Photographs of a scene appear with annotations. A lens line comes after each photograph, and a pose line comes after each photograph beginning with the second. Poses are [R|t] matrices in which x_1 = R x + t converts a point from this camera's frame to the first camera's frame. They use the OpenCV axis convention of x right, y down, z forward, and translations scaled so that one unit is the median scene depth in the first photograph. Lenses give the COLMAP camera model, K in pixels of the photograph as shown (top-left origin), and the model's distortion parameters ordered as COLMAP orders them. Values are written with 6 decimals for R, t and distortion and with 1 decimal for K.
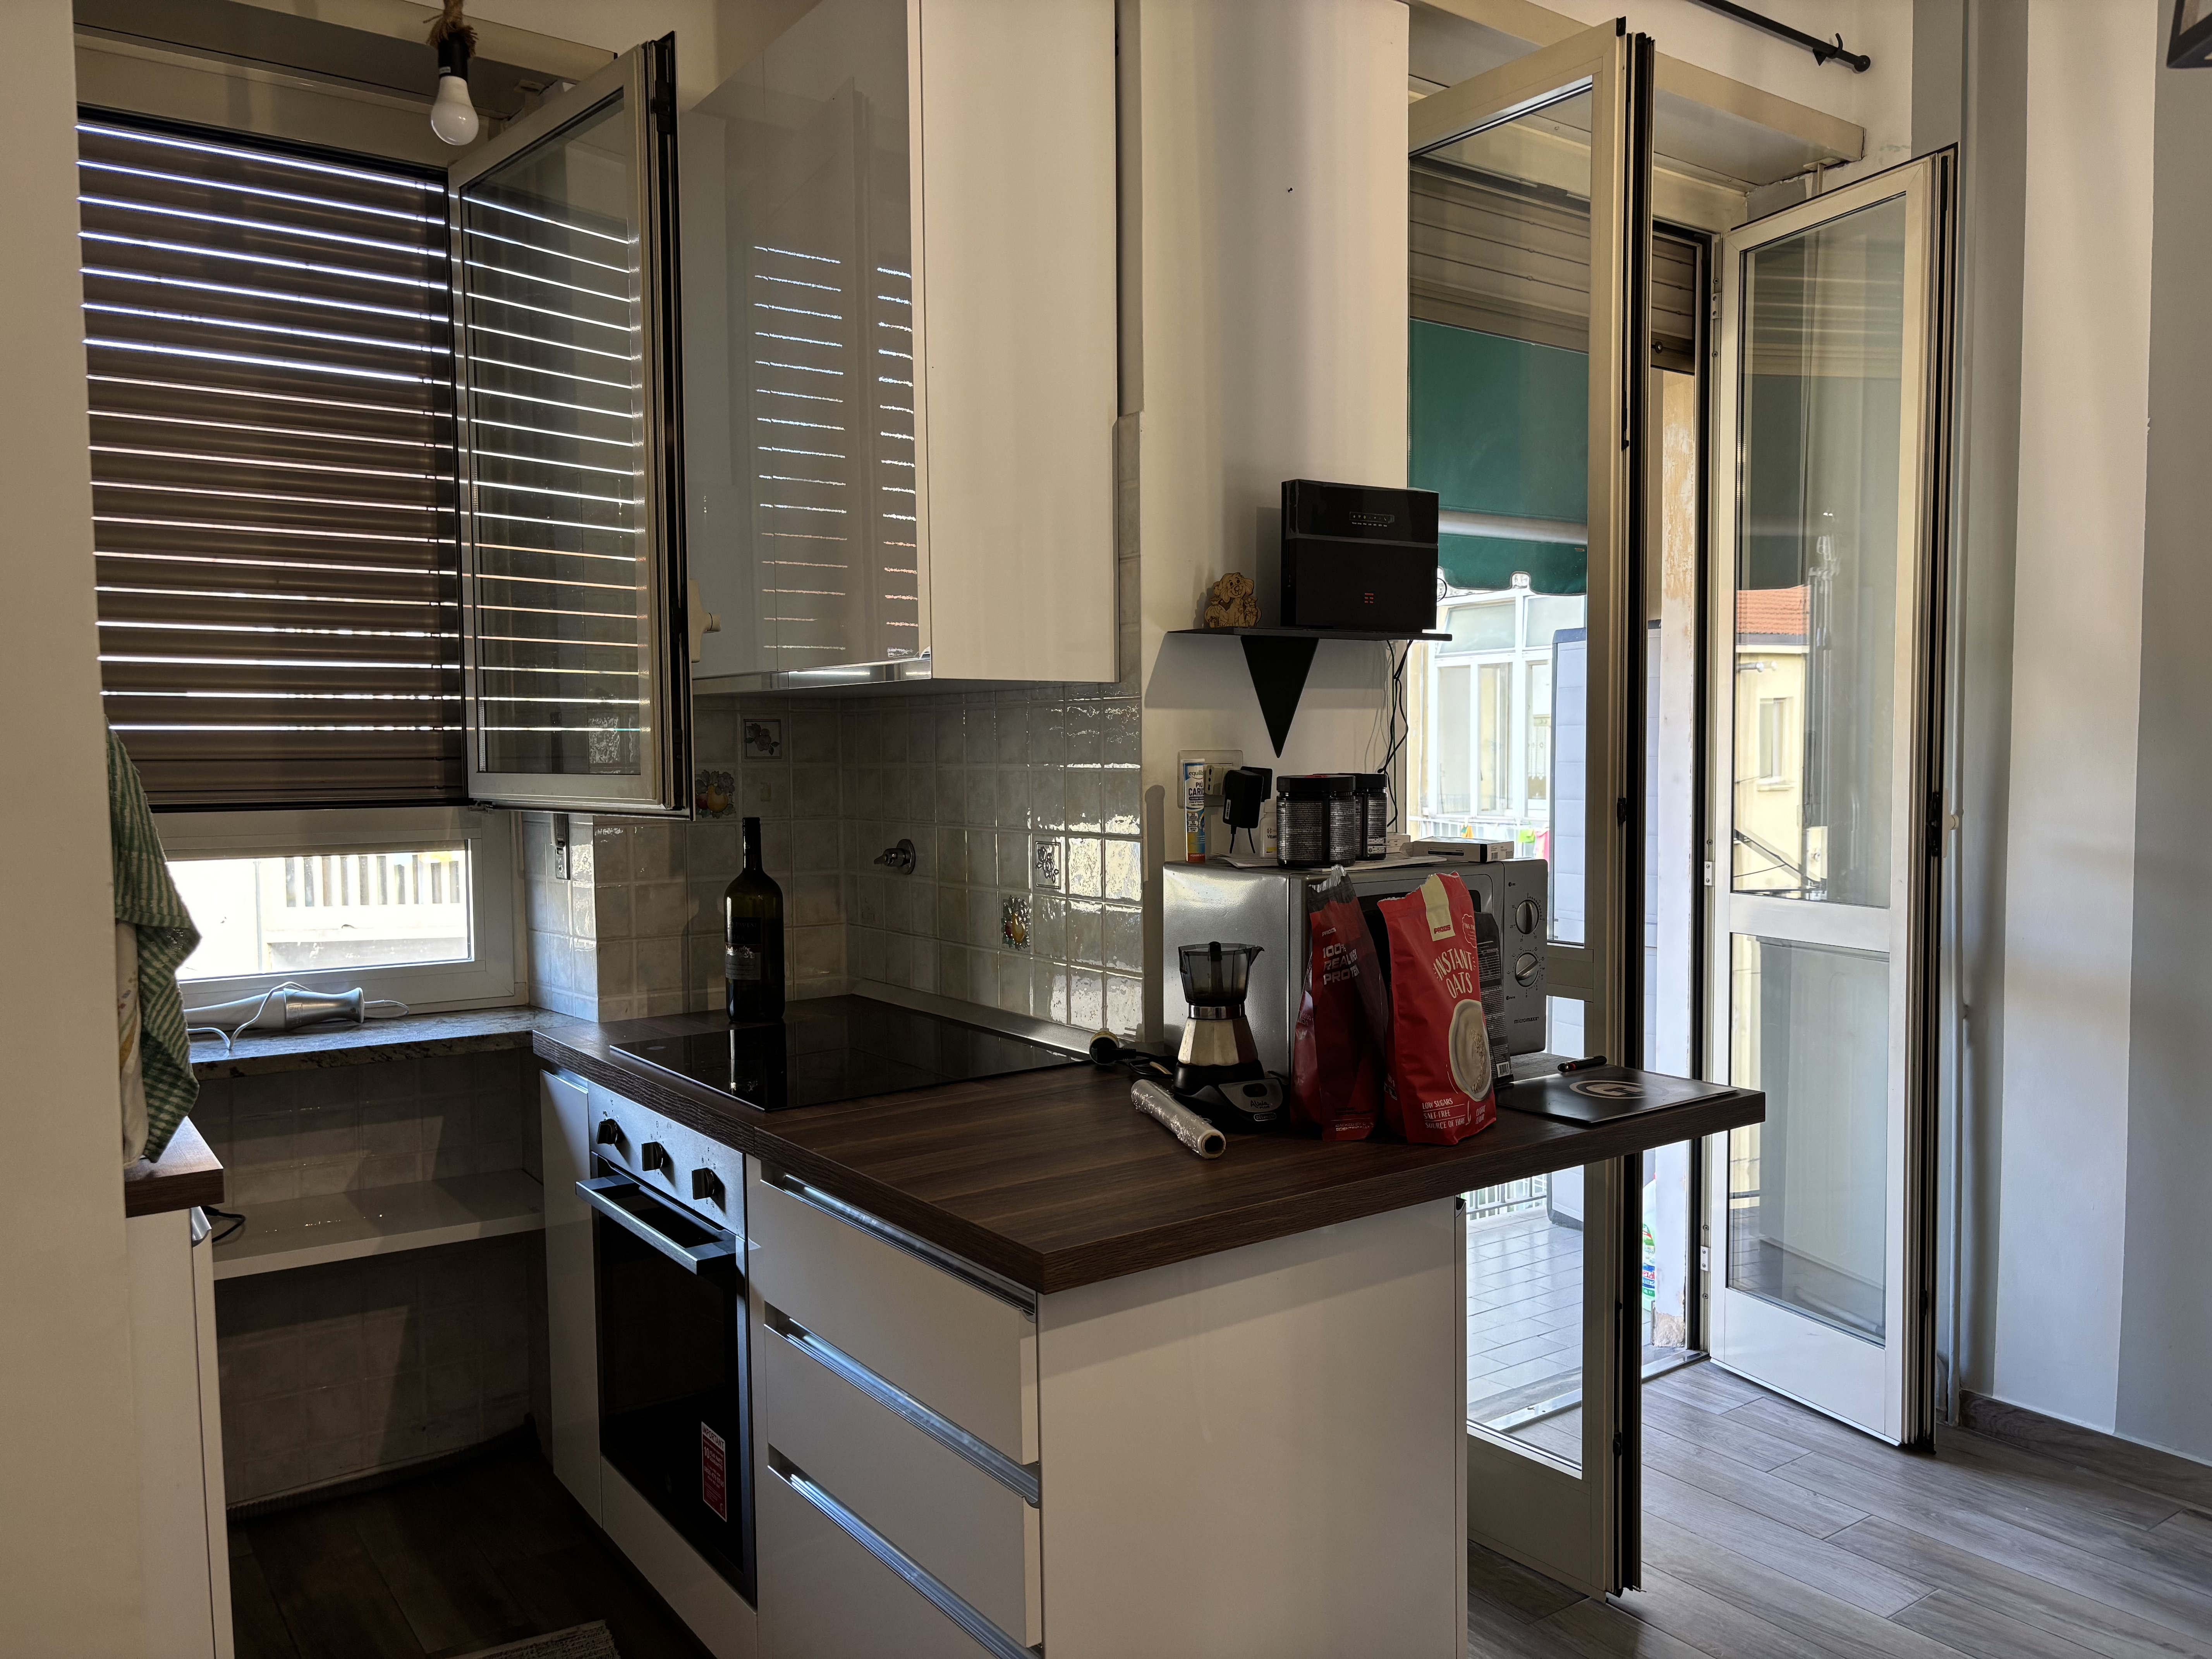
lens RADIAL K [[1671.6, 0, 1116.3], [0, 1671.6, 845.8], [0, 0, 1]] dist [0.047549, -0.053643]
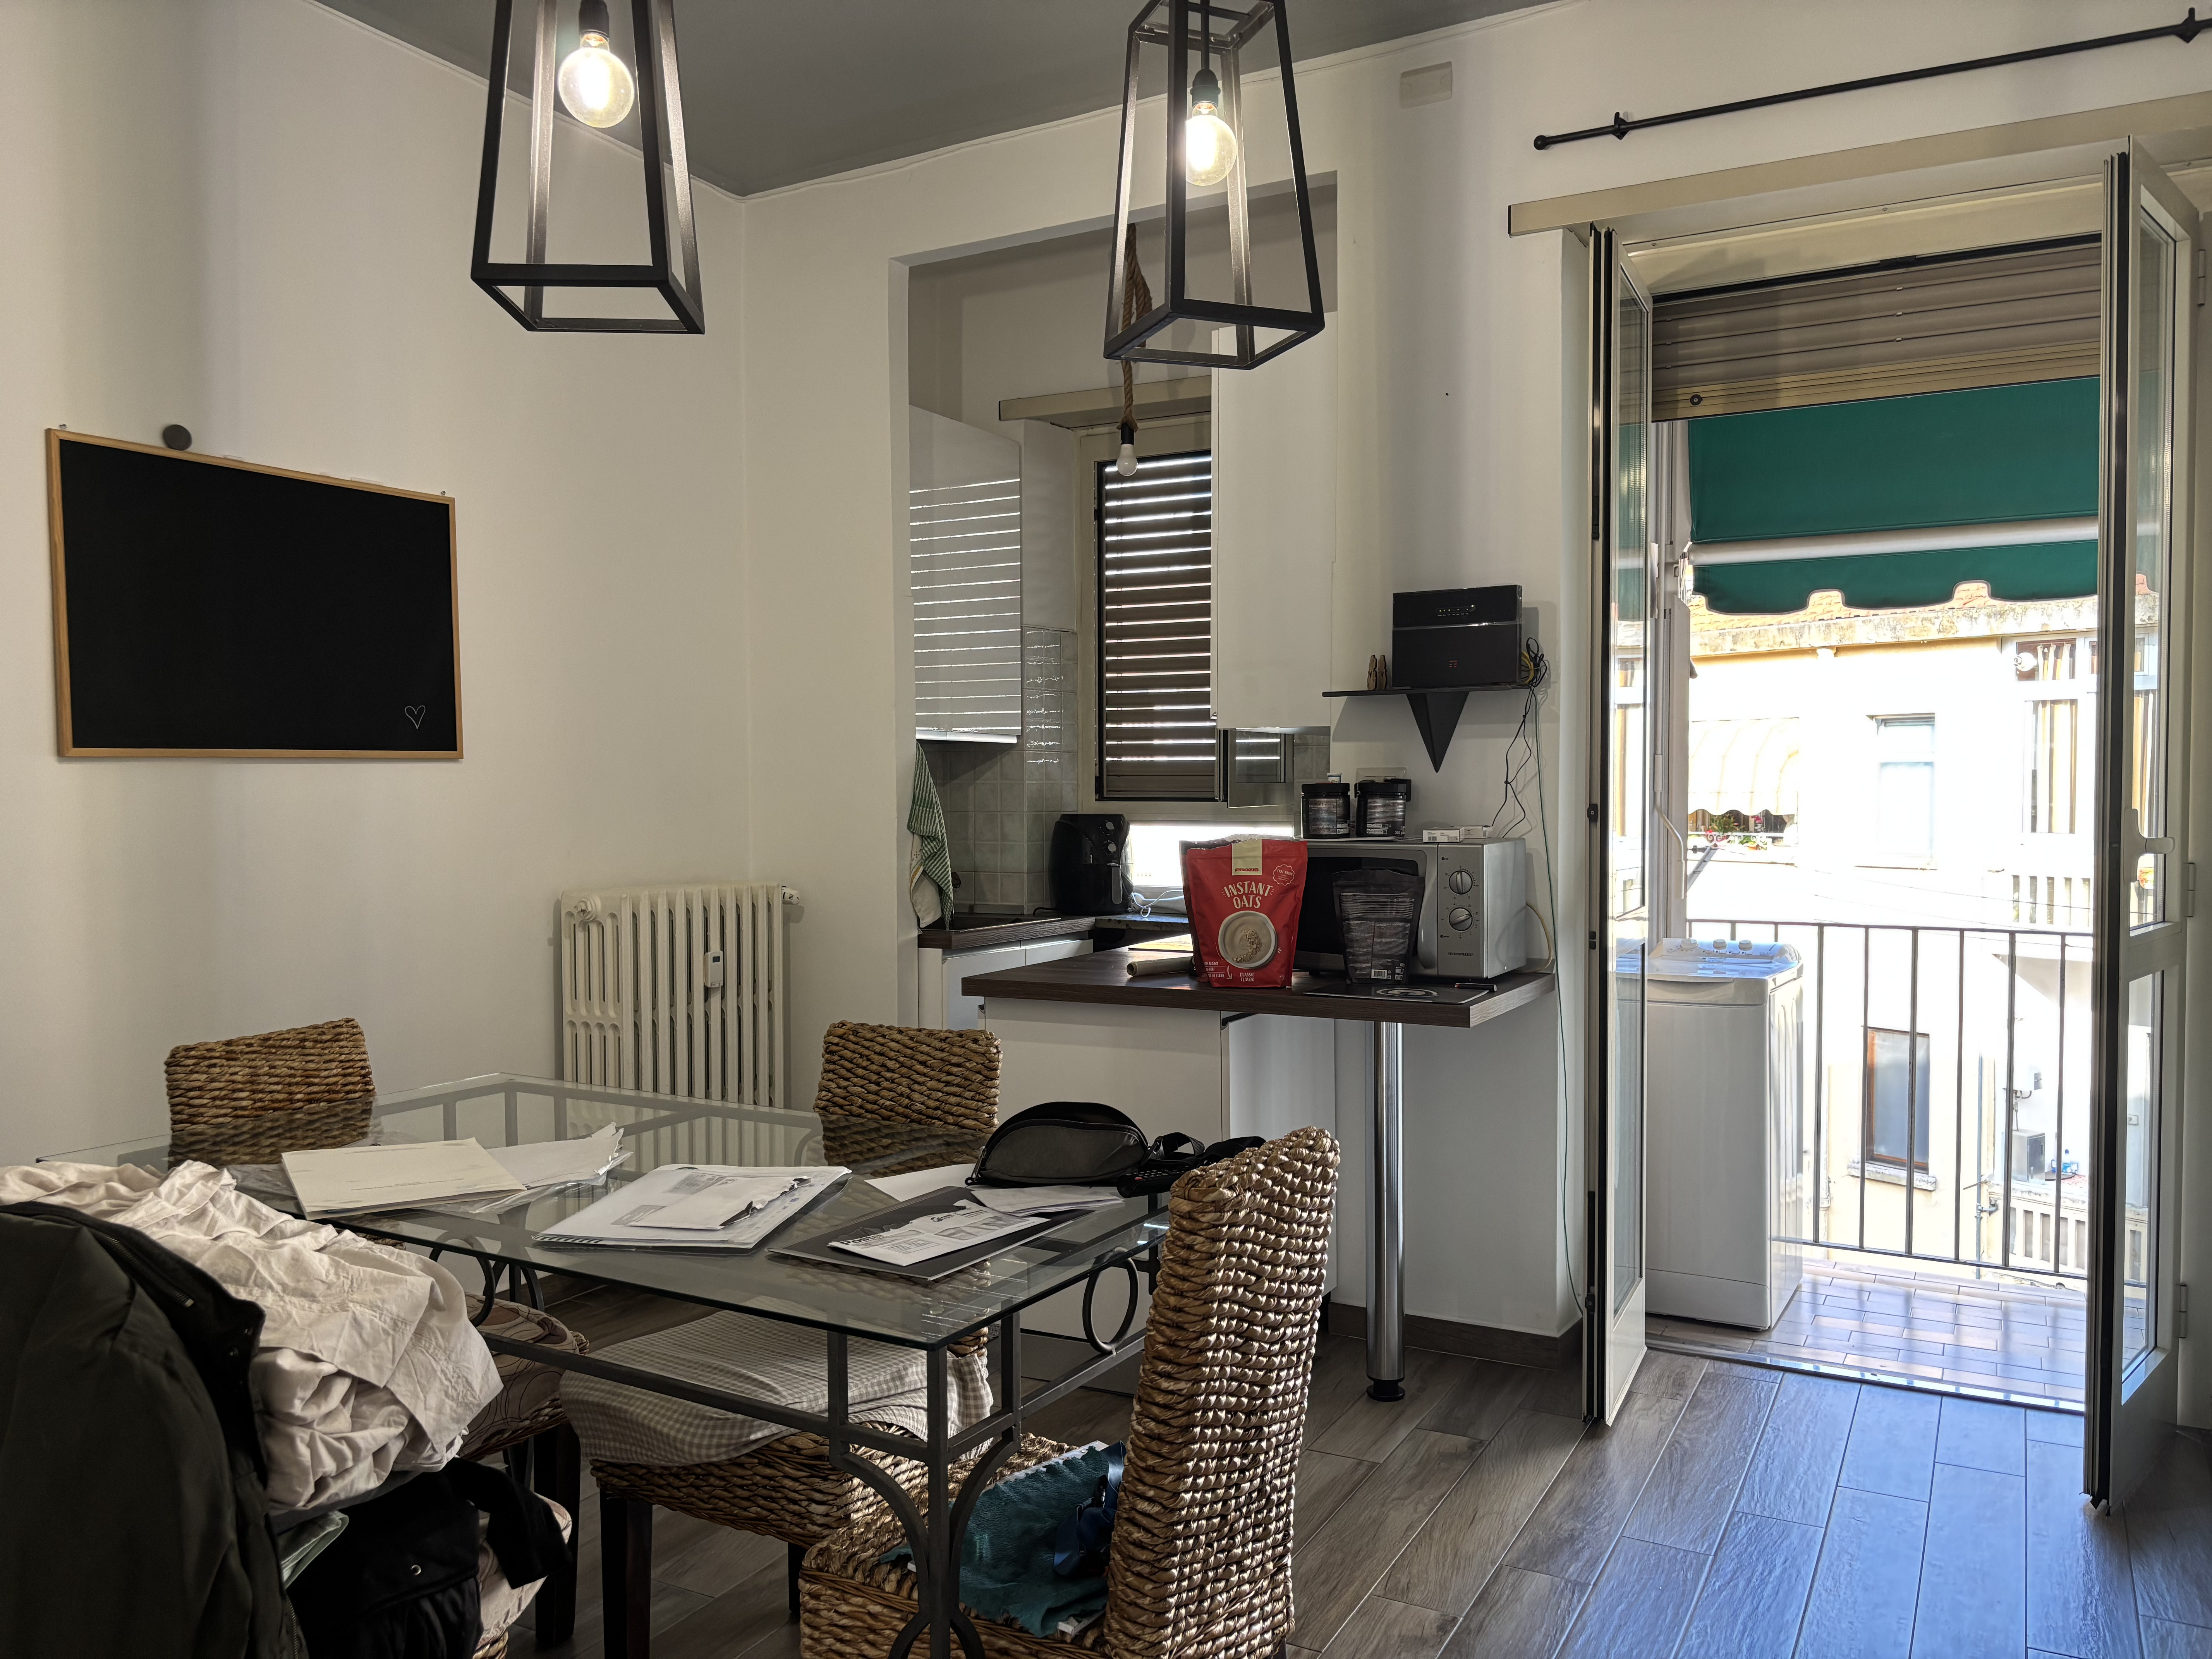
lens RADIAL K [[1671.6, 0, 1091.5], [0, 1671.6, 846.8], [0, 0, 1]] dist [0.047549, -0.053643]
pose [[0.448165, 0.036949, -0.893187, 1.270524], [-0.042394, 0.998900, 0.020051, -0.002212], [0.892945, 0.028880, 0.449239, 0.049339]]
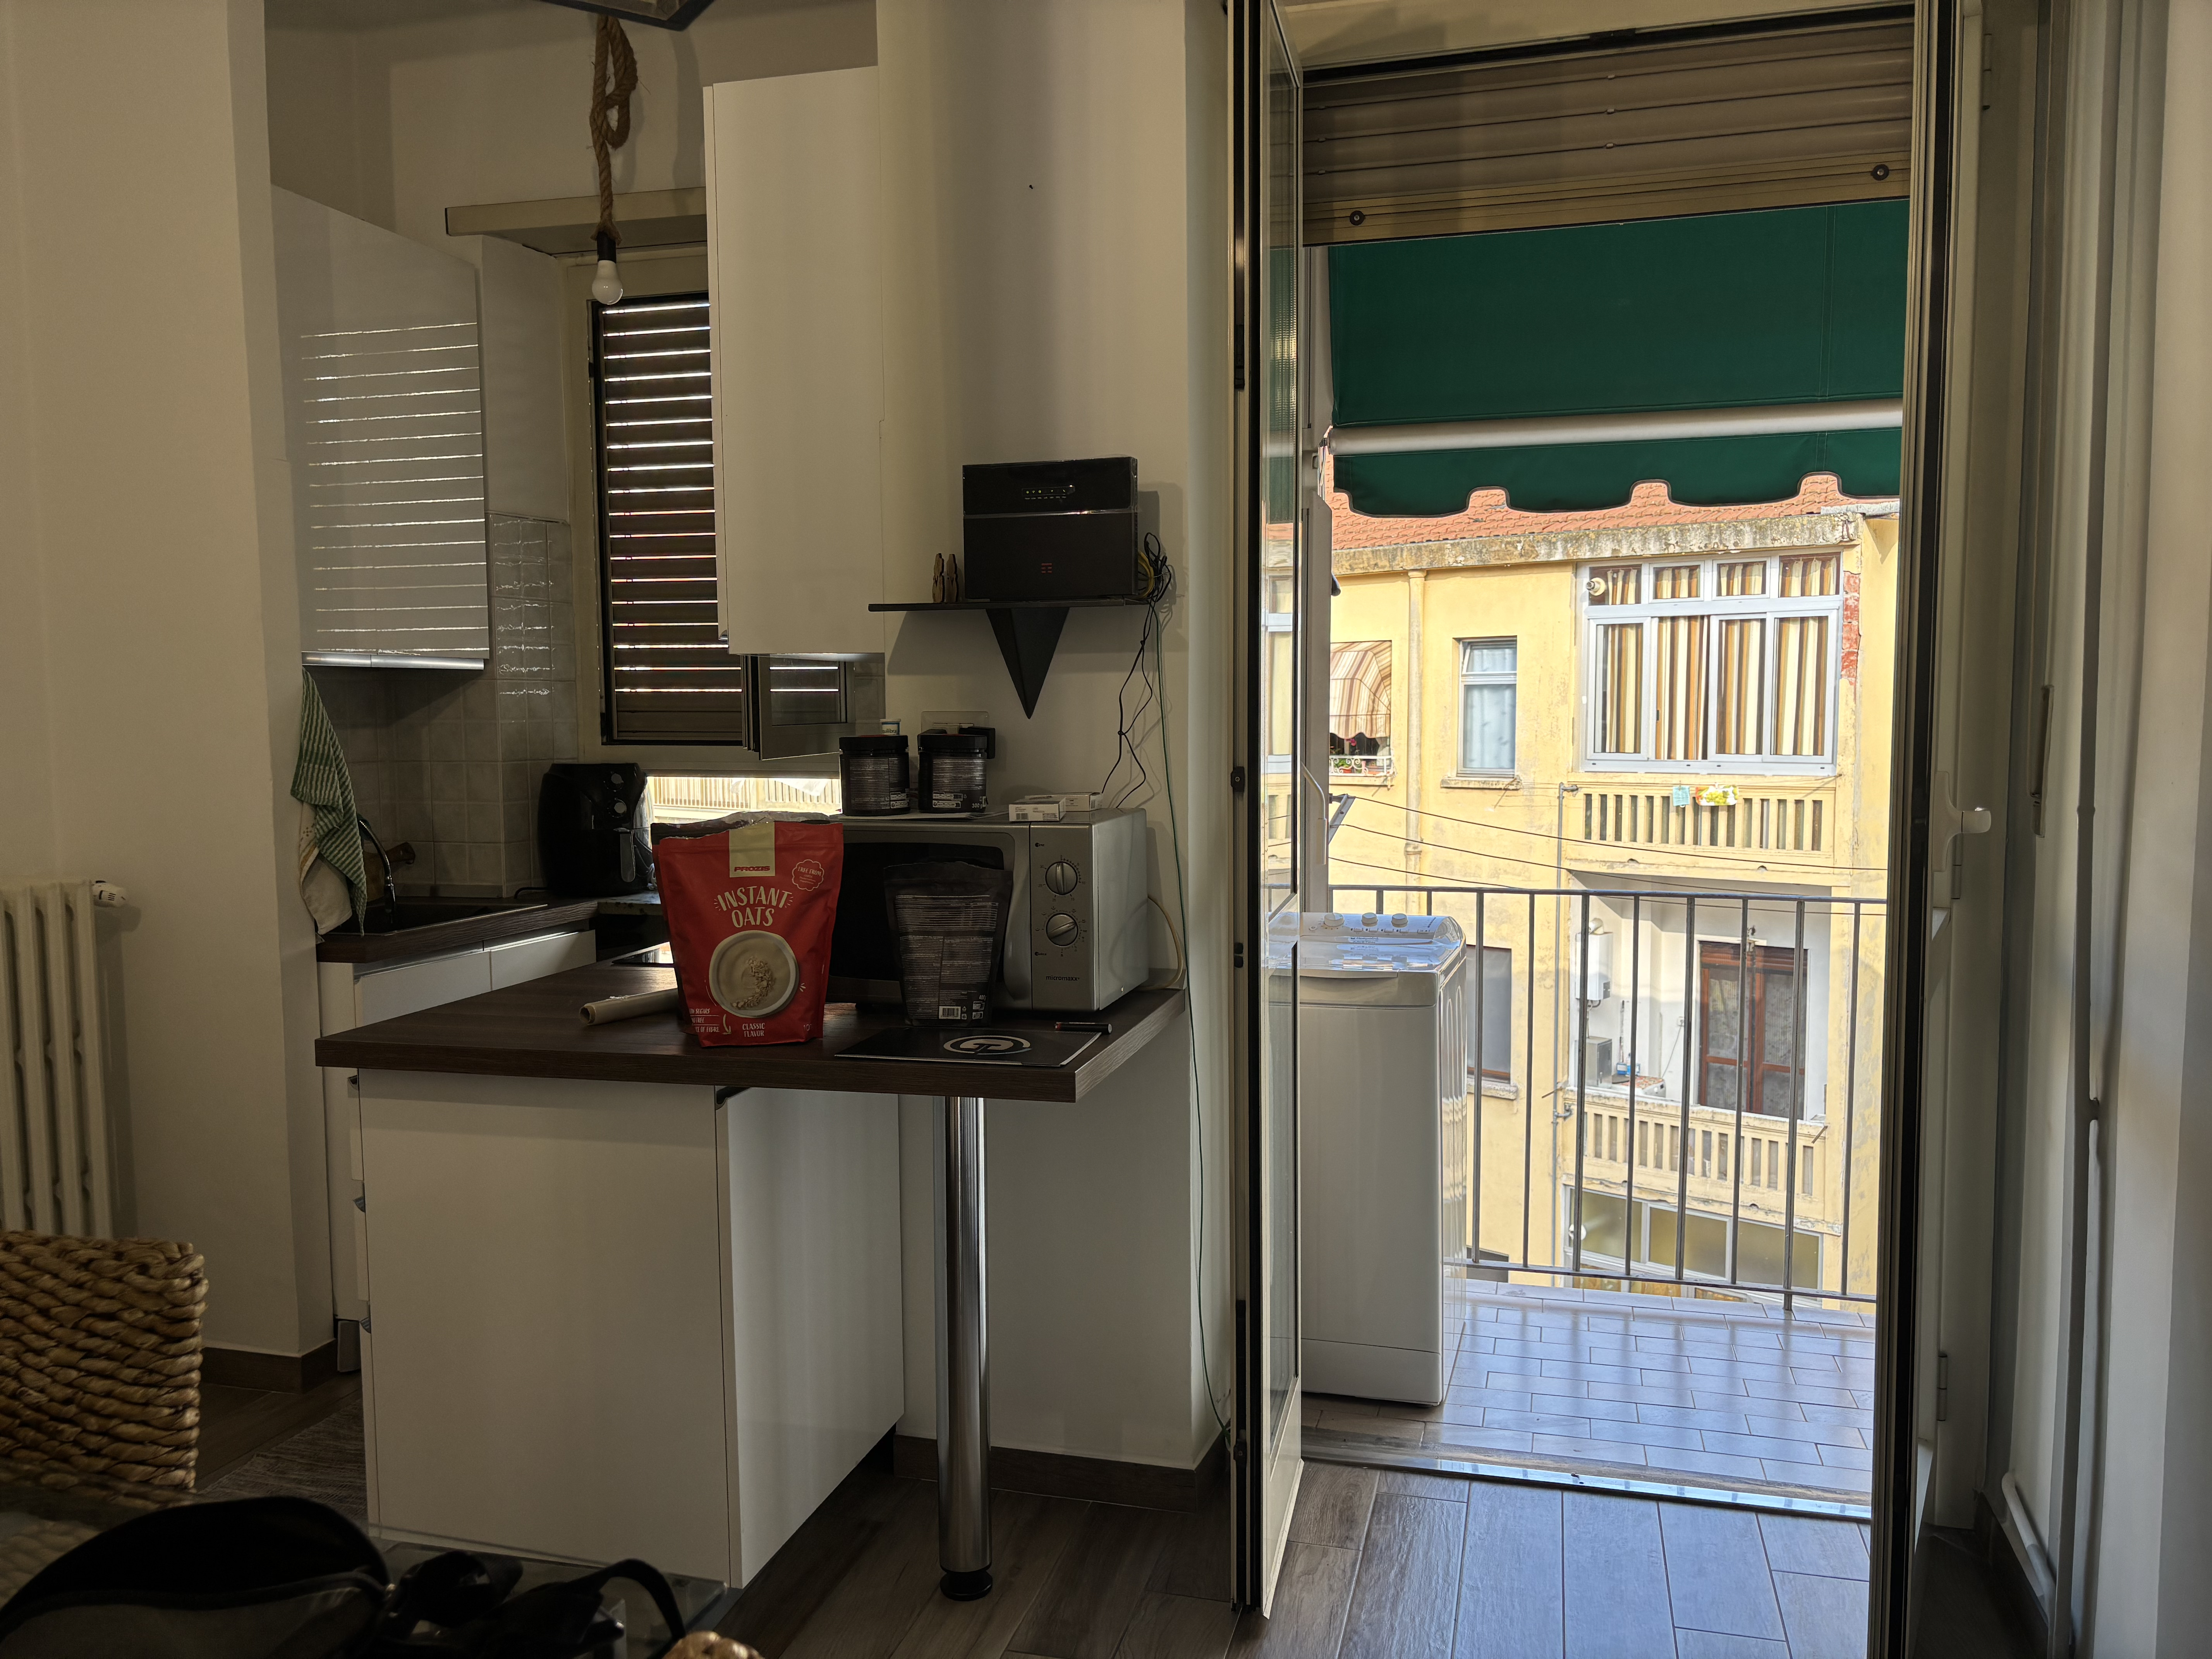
lens RADIAL K [[1671.6, 0, 1113.8], [0, 1671.6, 846.0], [0, 0, 1]] dist [0.047549, -0.053643]
pose [[0.650840, 0.065988, -0.756342, 0.942846], [-0.033053, 0.997734, 0.058606, -0.033576], [0.758496, -0.013144, 0.651546, 0.320705]]
